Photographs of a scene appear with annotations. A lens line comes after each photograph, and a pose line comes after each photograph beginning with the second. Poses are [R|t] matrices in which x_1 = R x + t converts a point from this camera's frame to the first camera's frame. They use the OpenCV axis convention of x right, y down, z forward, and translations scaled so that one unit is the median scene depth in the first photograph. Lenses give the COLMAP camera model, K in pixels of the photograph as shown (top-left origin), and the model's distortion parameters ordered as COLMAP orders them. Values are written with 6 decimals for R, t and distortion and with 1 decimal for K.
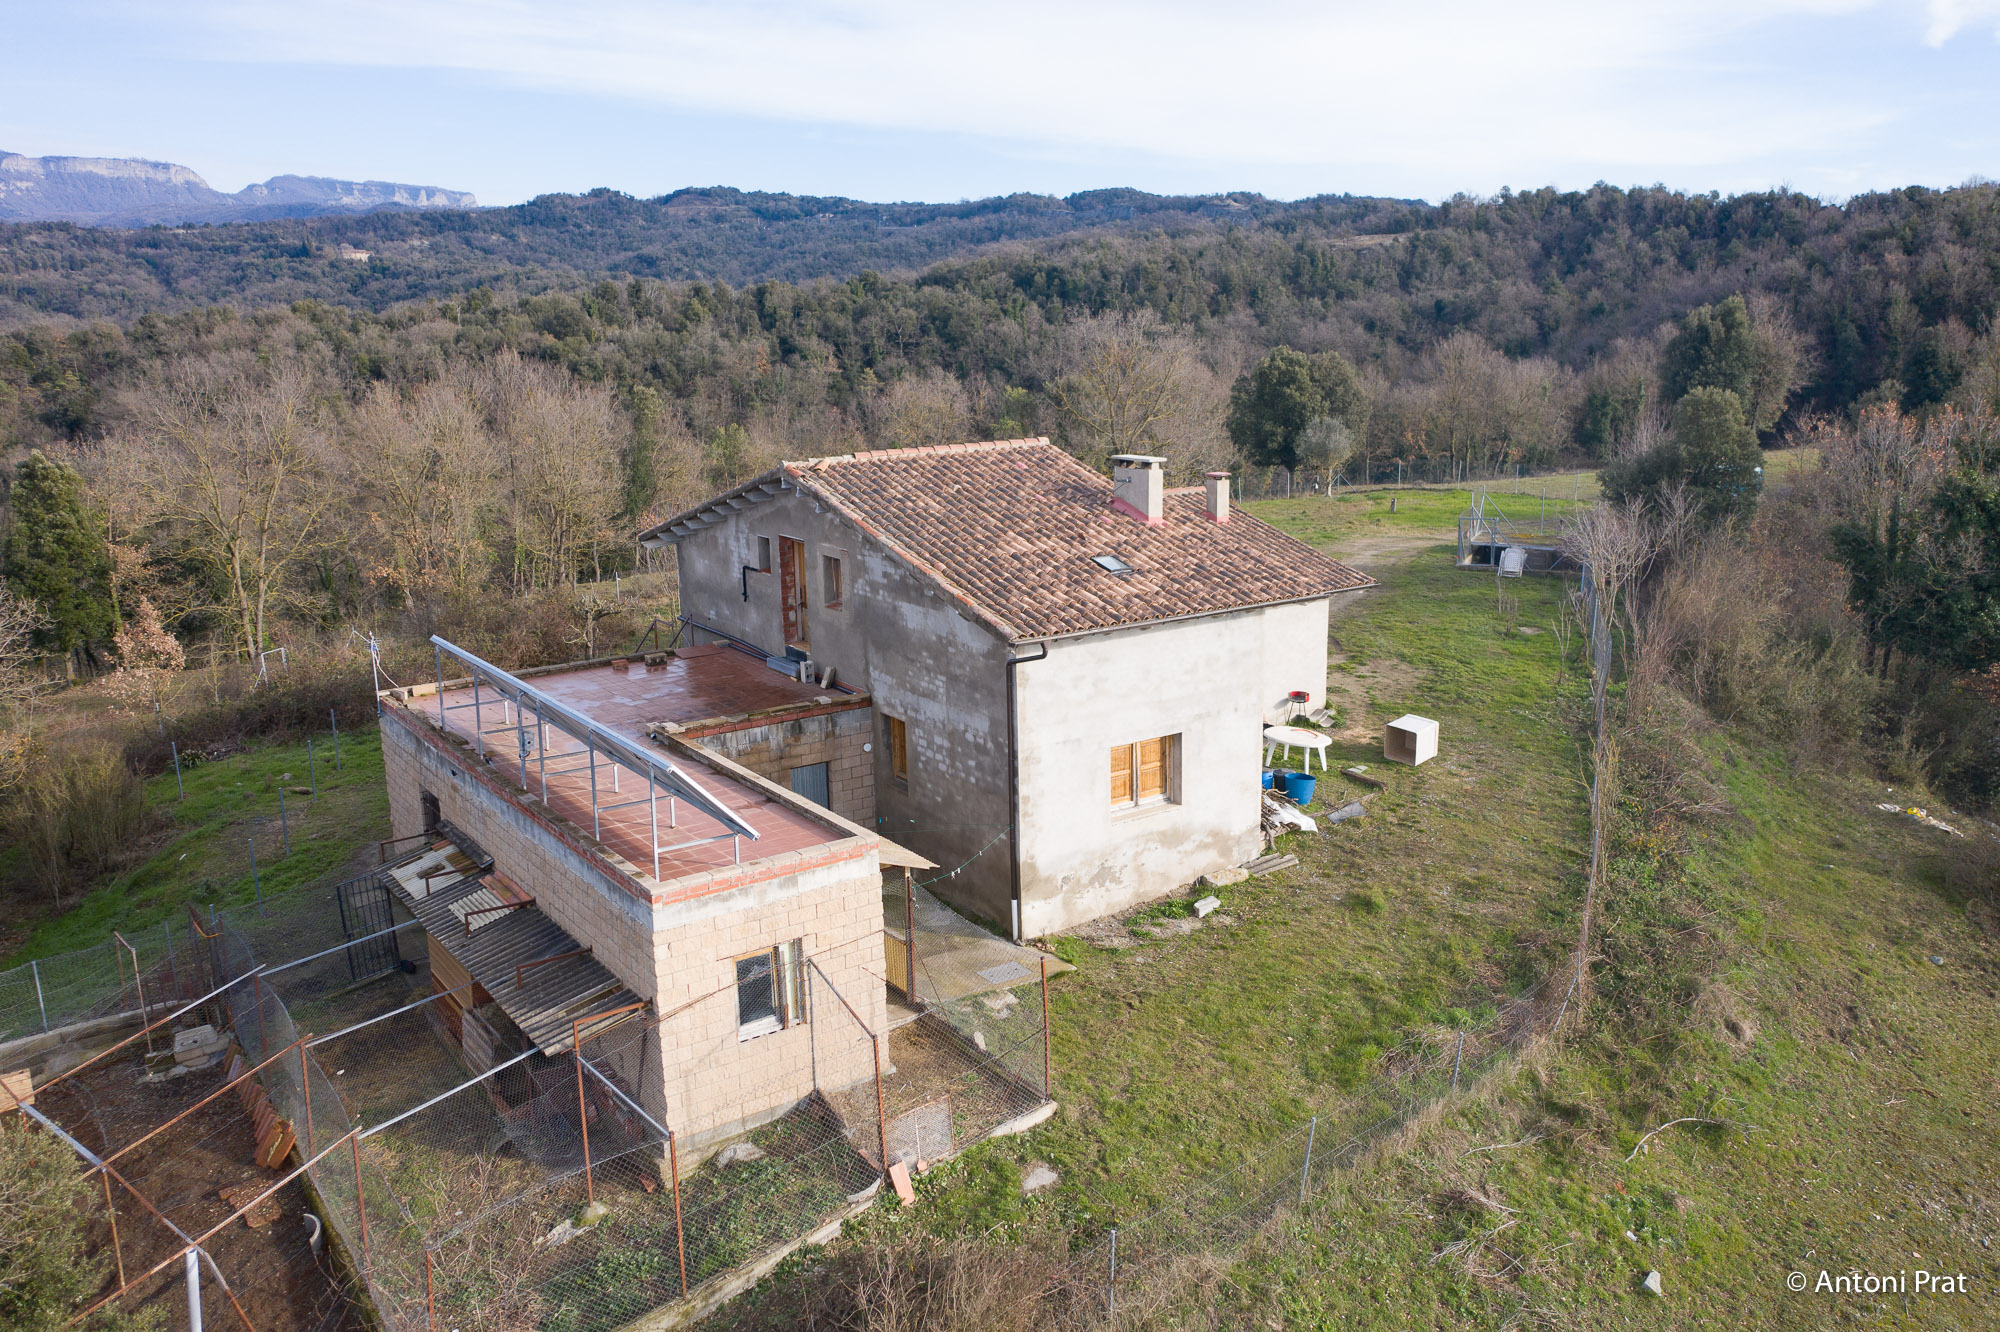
lens RADIAL K [[1585.2, 0, 992.4], [0, 1585.2, 663.1], [0, 0, 1]] dist [-0.021089, 0.017022]
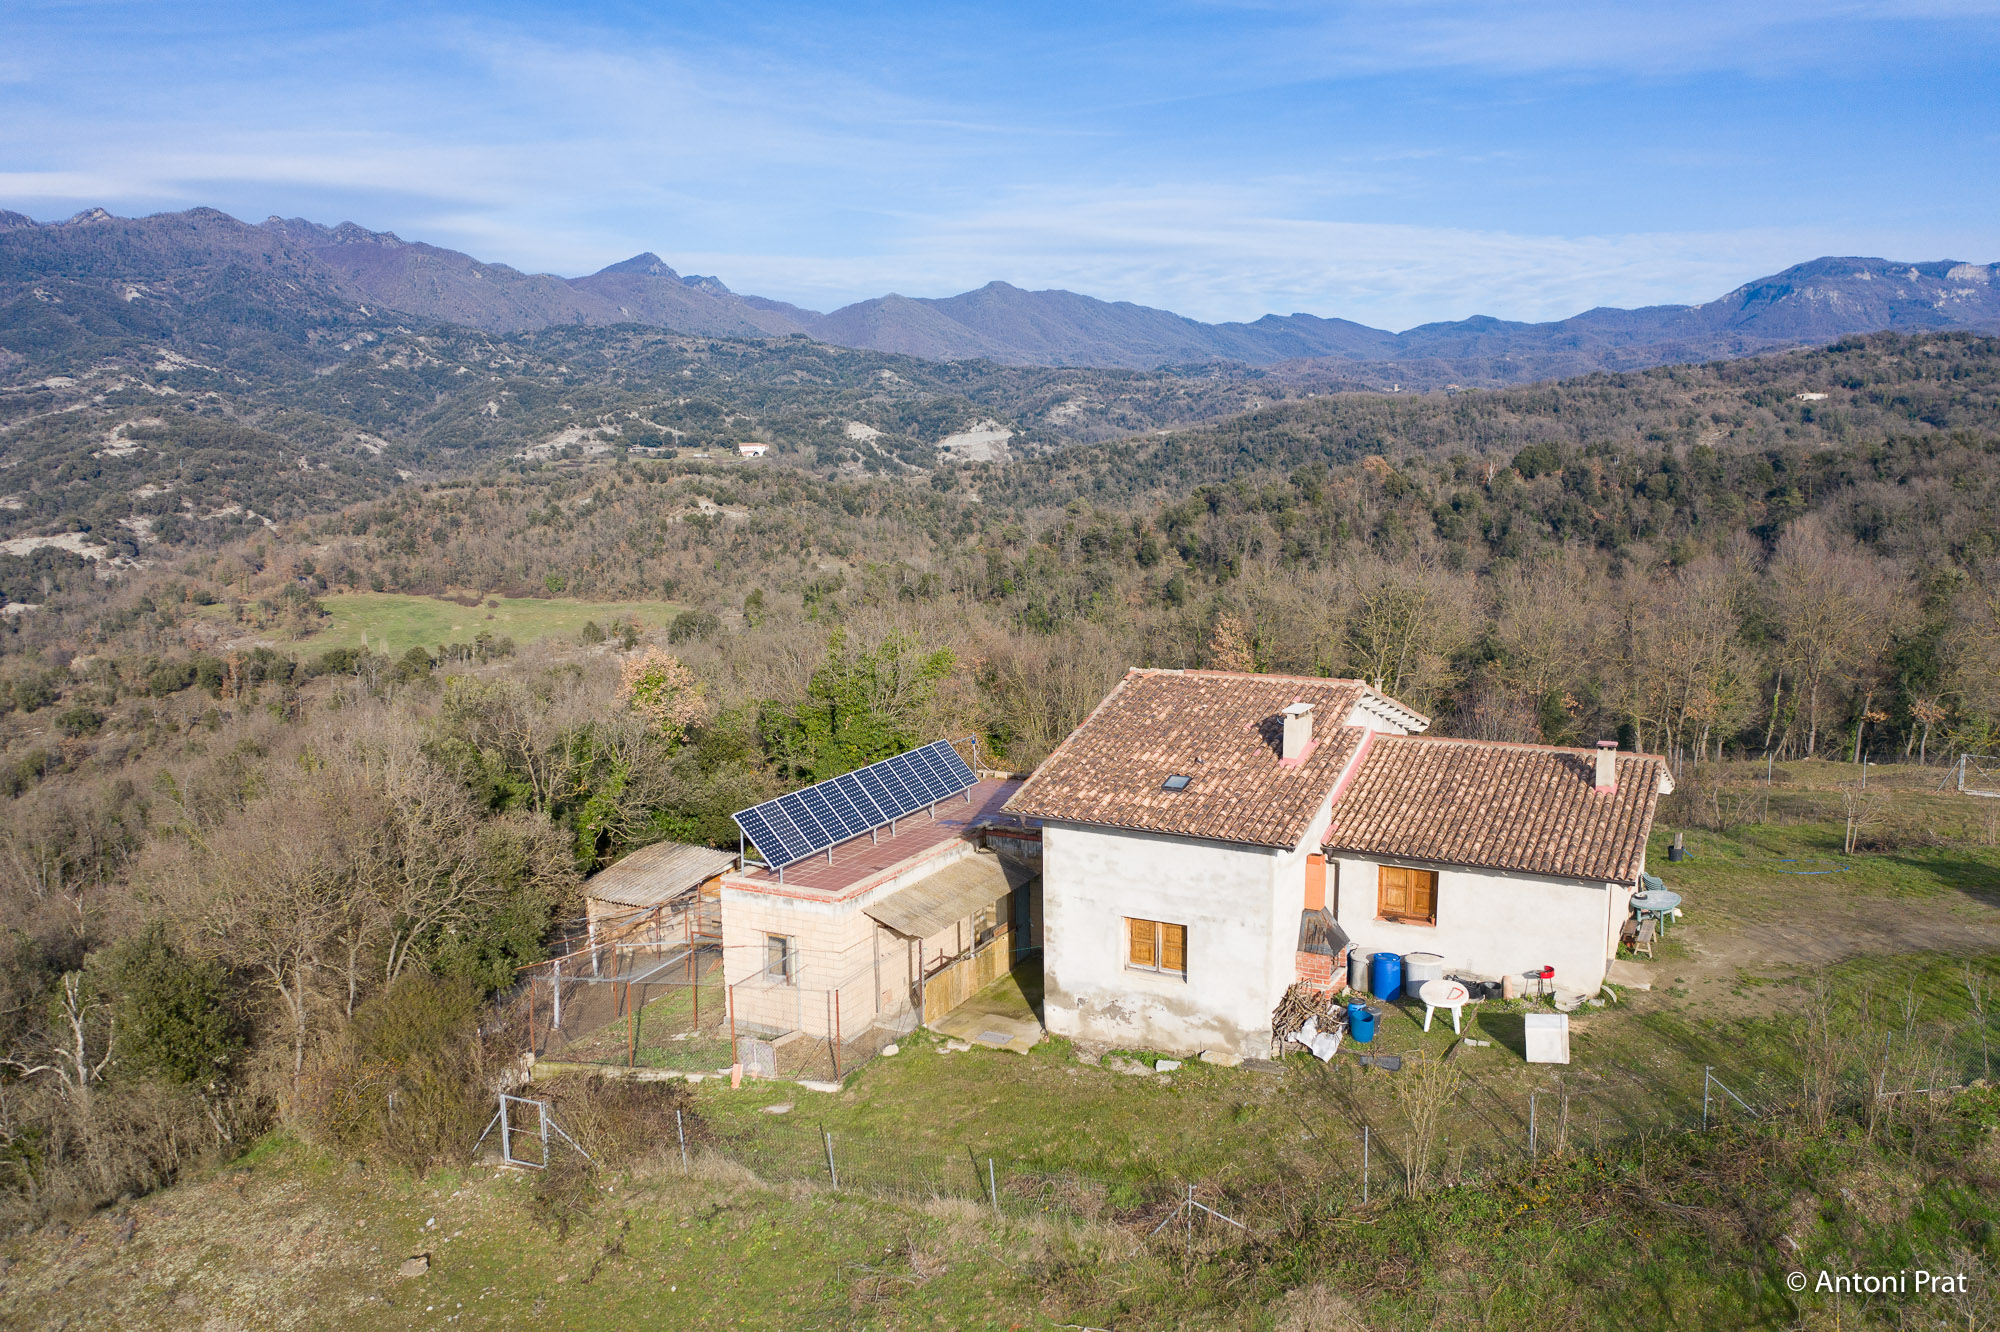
lens RADIAL K [[1585.2, 0, 992.4], [0, 1585.2, 663.1], [0, 0, 1]] dist [-0.021089, 0.017022]
pose [[0.472608, 0.147283, -0.868878, 1.049715], [-0.201845, 0.977818, 0.055960, -0.188608], [0.857846, 0.148931, 0.491853, 0.210384]]
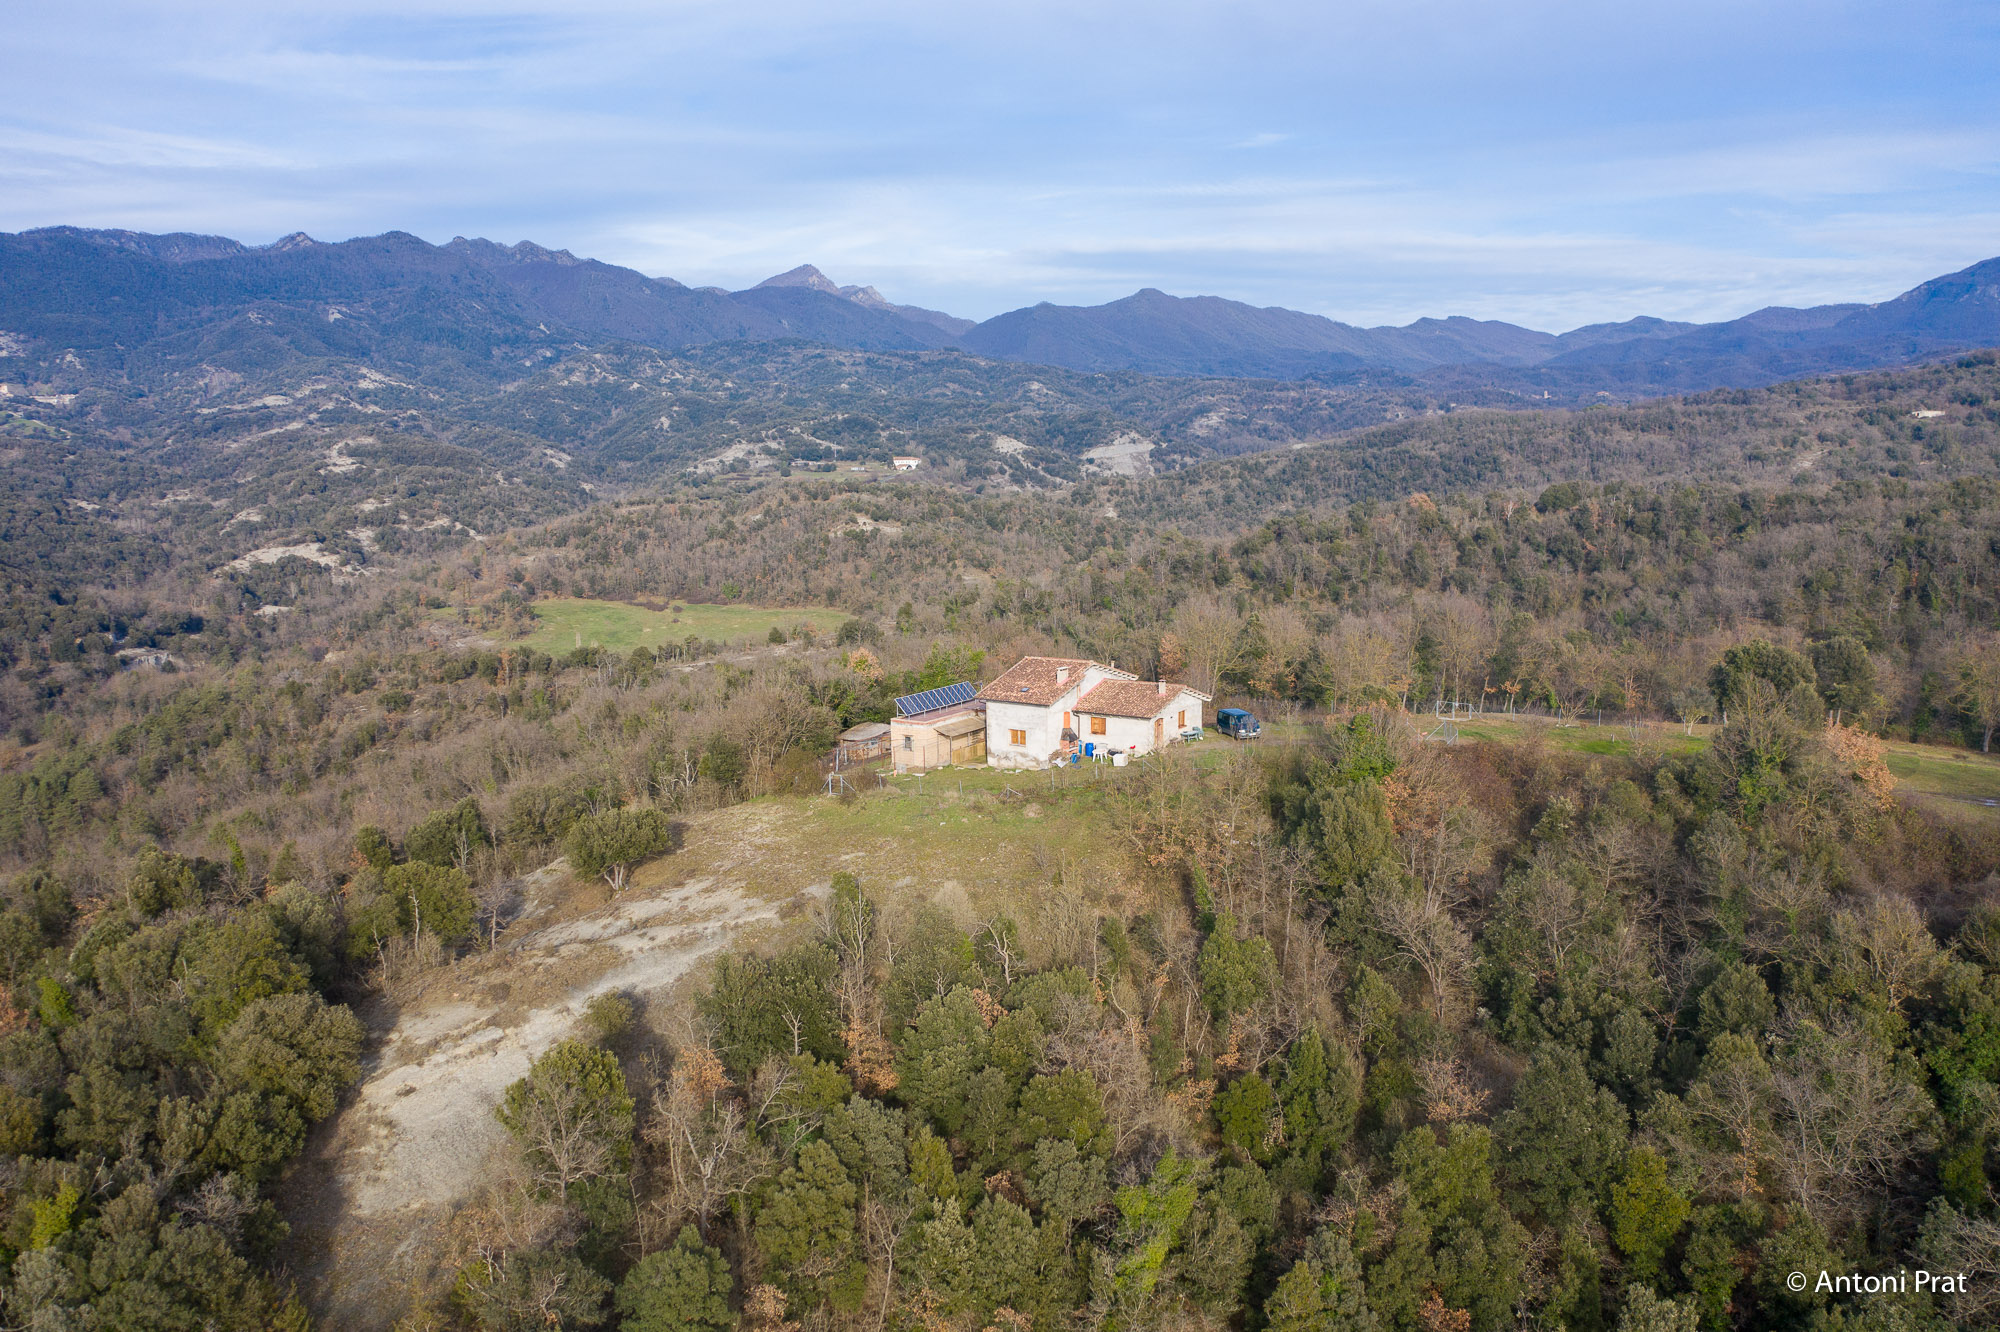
lens RADIAL K [[1585.2, 0, 992.4], [0, 1585.2, 663.1], [0, 0, 1]] dist [-0.021089, 0.017022]
pose [[0.386870, 0.149392, -0.909953, 3.782498], [-0.205085, 0.976015, 0.073045, -0.410065], [0.899039, 0.158359, 0.408228, -0.825906]]
